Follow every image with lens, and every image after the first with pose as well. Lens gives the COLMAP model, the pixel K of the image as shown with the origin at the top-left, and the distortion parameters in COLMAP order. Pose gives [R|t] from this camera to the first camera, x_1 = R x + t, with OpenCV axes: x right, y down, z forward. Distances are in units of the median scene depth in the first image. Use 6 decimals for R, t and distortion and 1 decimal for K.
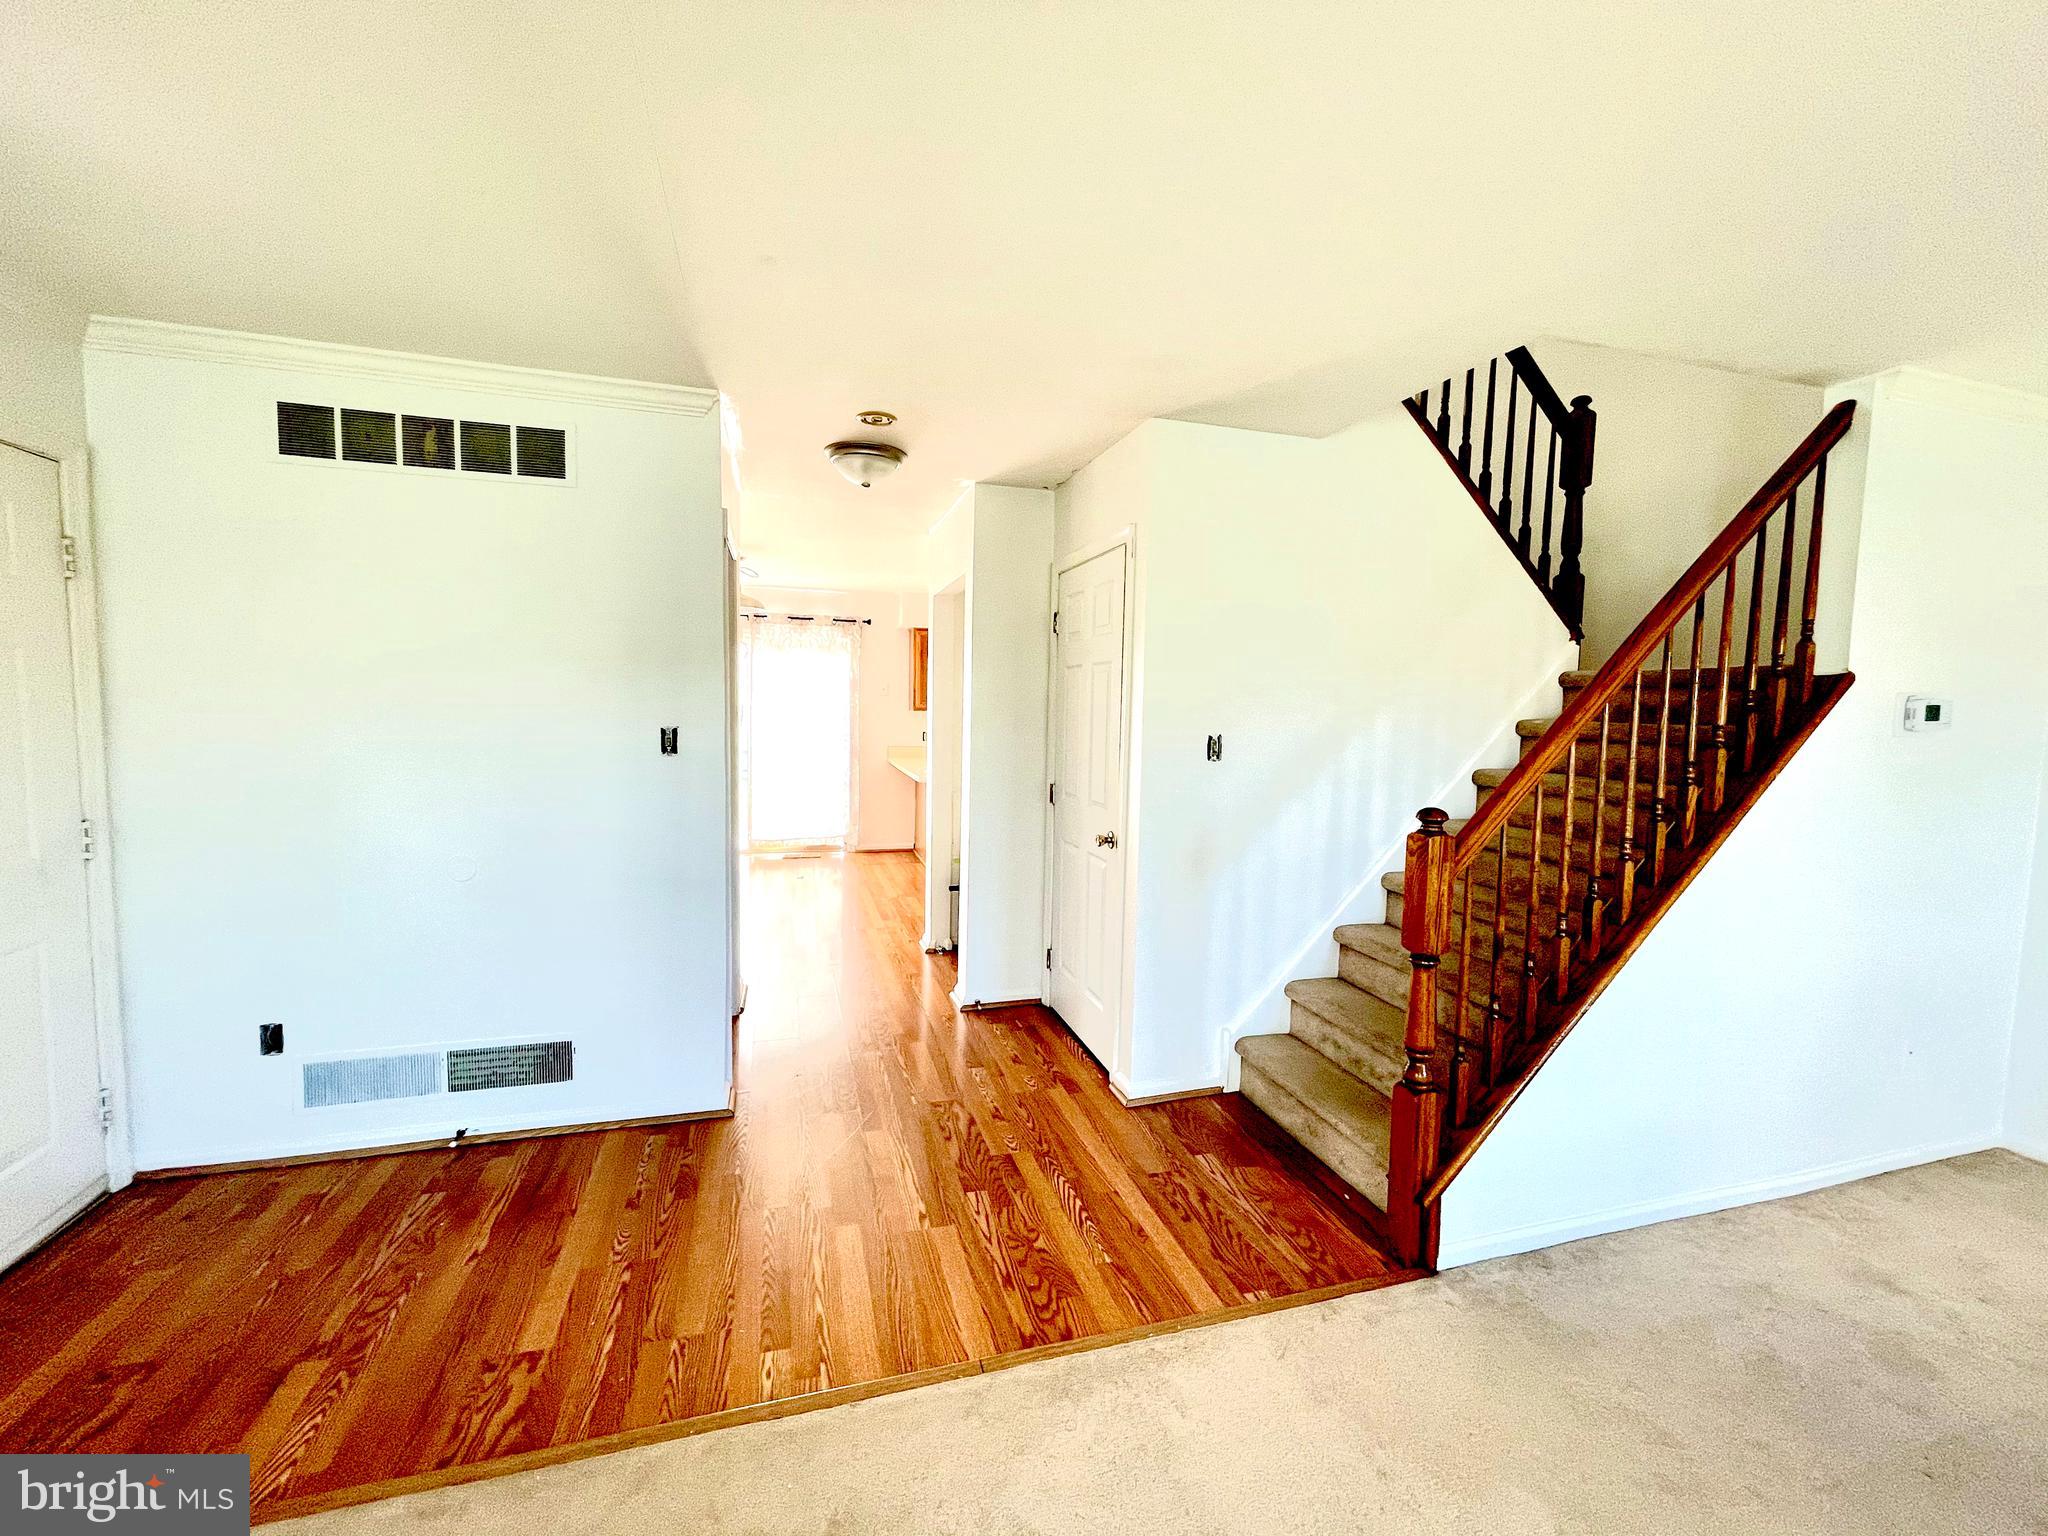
lens RADIAL K [[836.8, 0, 1024.0], [0, 836.8, 768.0], [0, 0, 1]] dist [-0.000577, 0.000325]
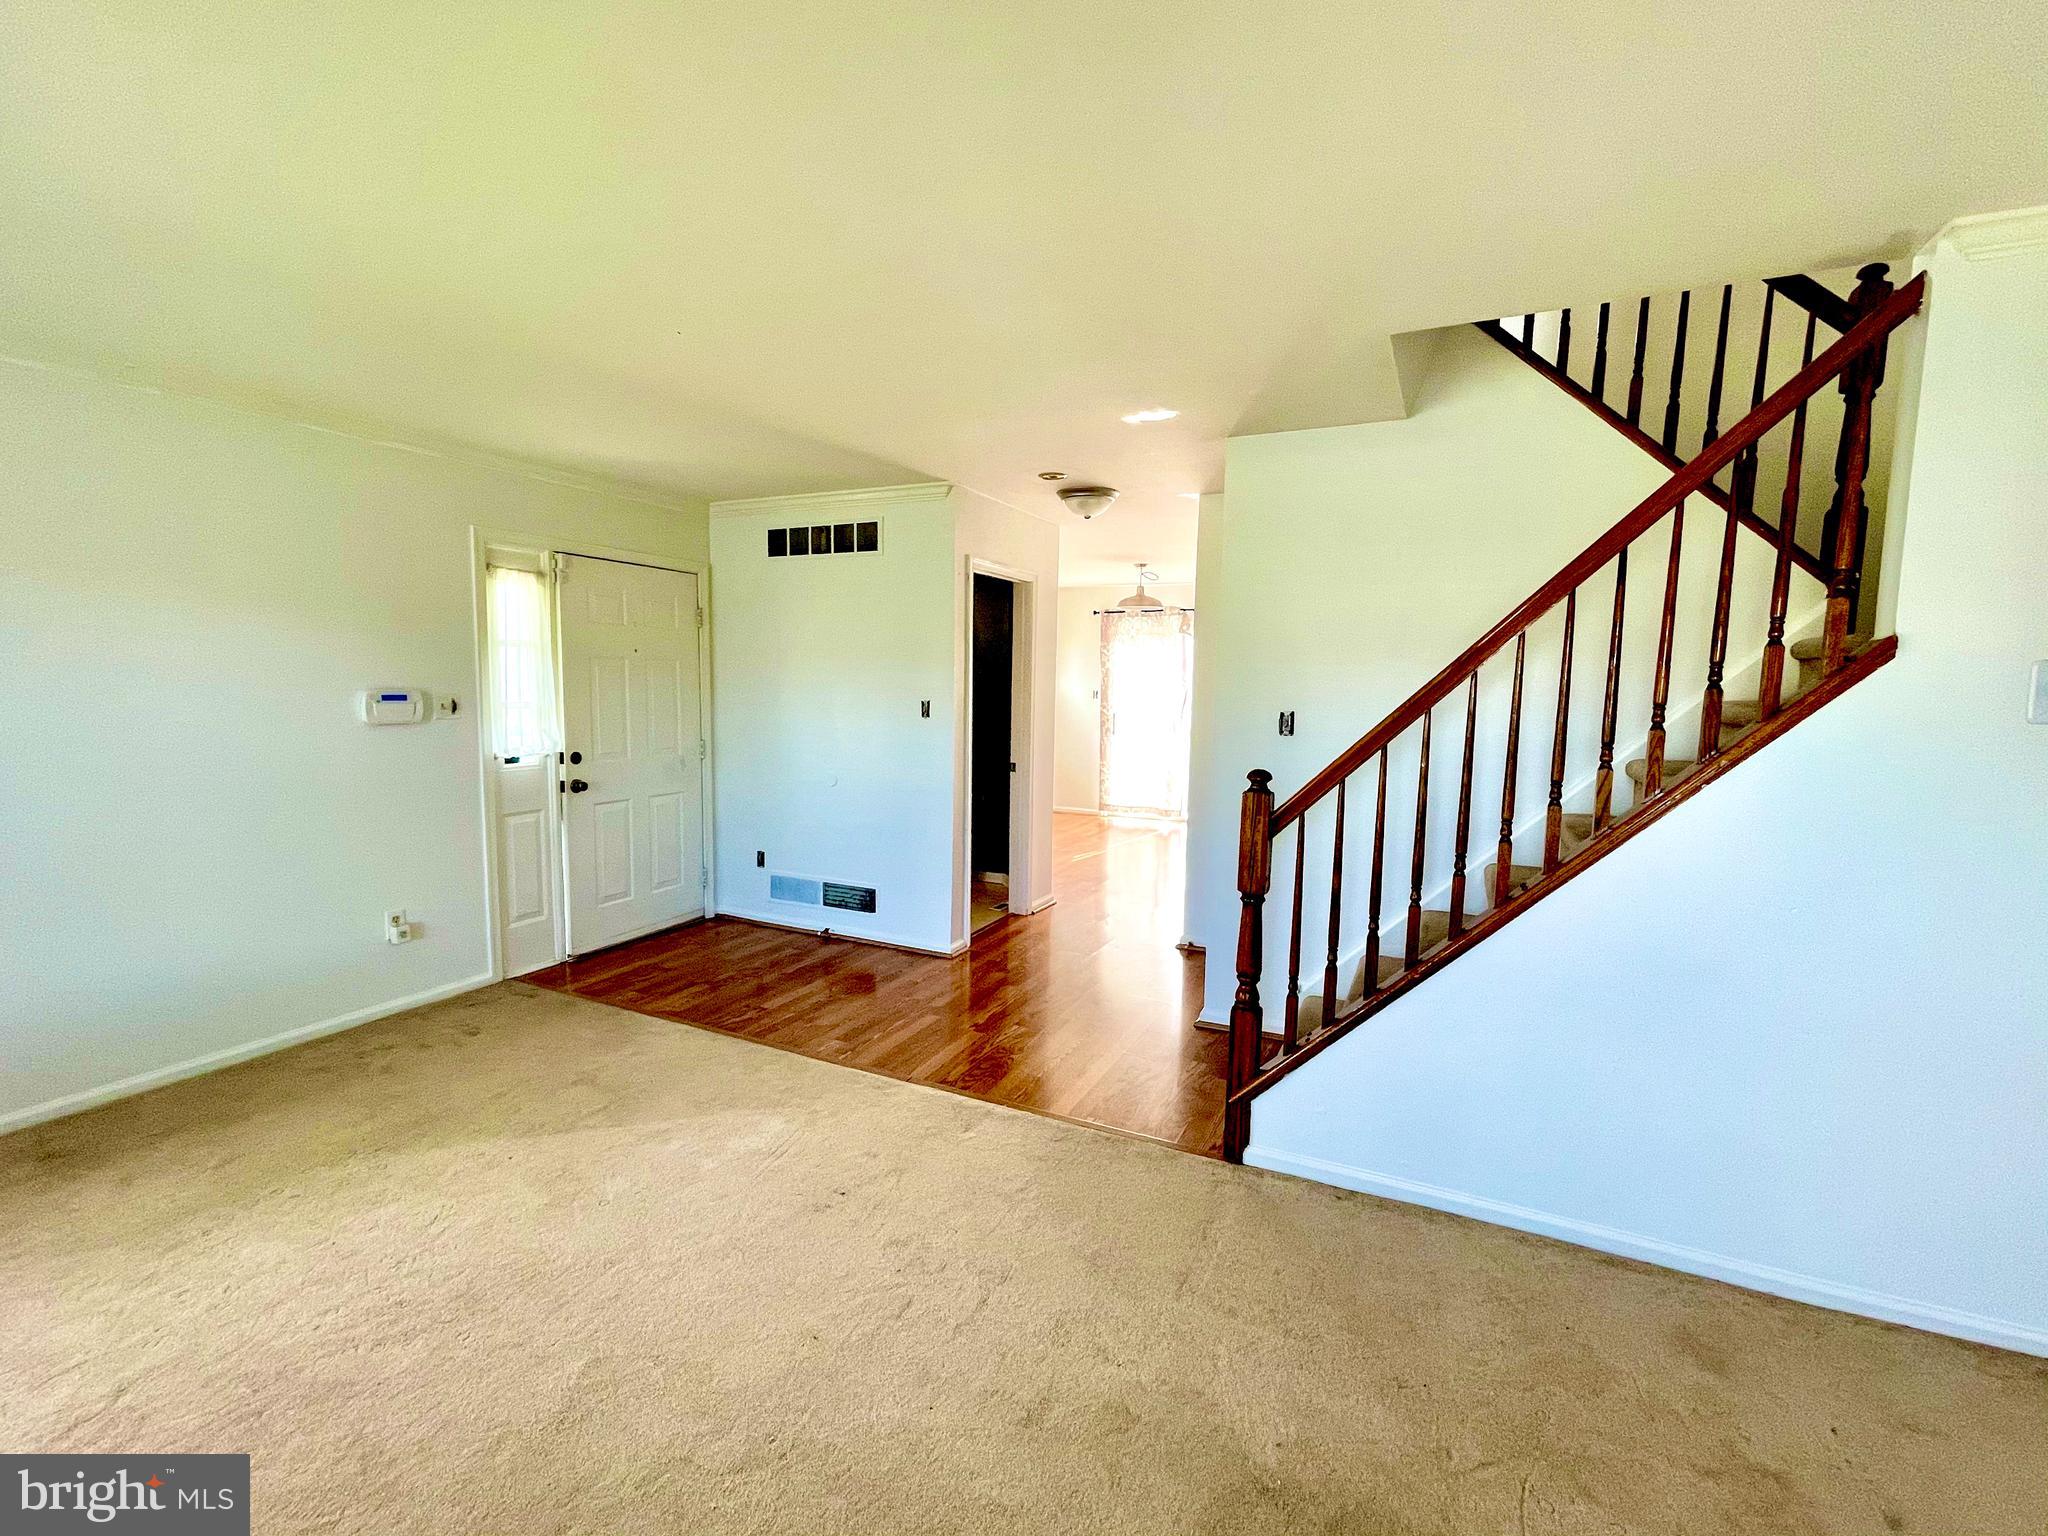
lens RADIAL K [[911.5, 0, 1024.0], [0, 911.5, 768.0], [0, 0, 1]] dist [0.001165, 0.000333]
pose [[0.735222, 0.058018, -0.675339, 0.973455], [-0.048948, 0.998273, 0.032472, 0.015175], [0.676057, 0.009183, 0.736792, -0.147068]]
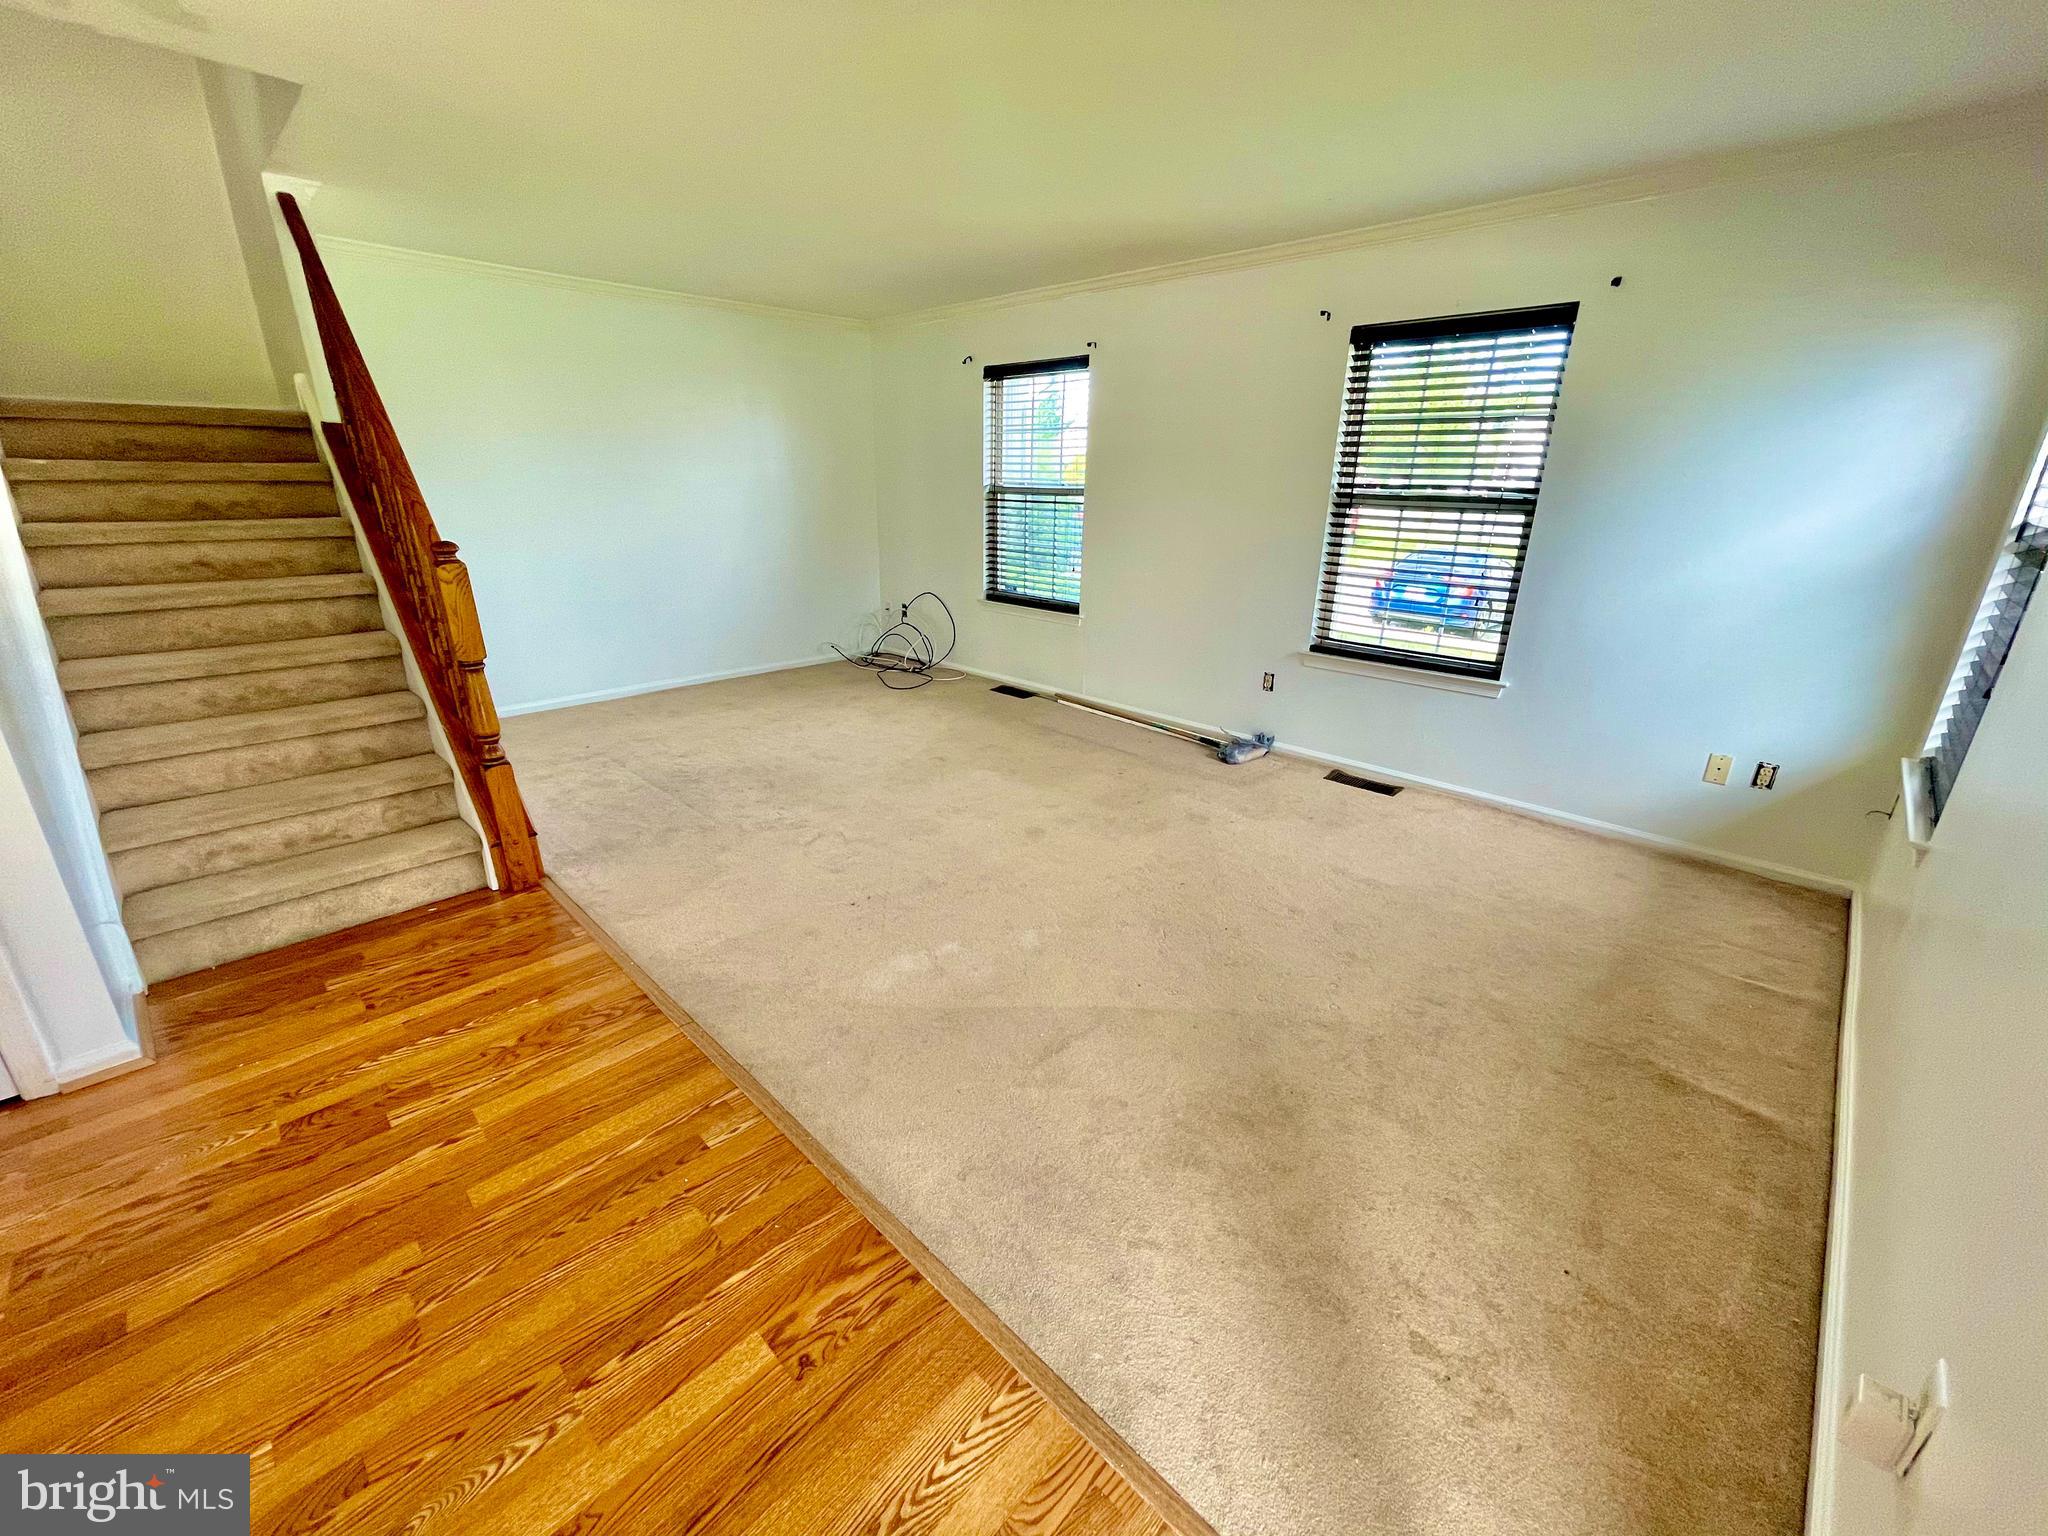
lens RADIAL K [[815.7, 0, 1024.0], [0, 815.7, 768.0], [0, 0, 1]] dist [-0.002476, -0.000189]
pose [[-0.484612, -0.324077, 0.812481, -0.848638], [0.042553, 0.919003, 0.391947, -0.064368], [-0.873693, 0.224516, -0.431570, 0.737810]]
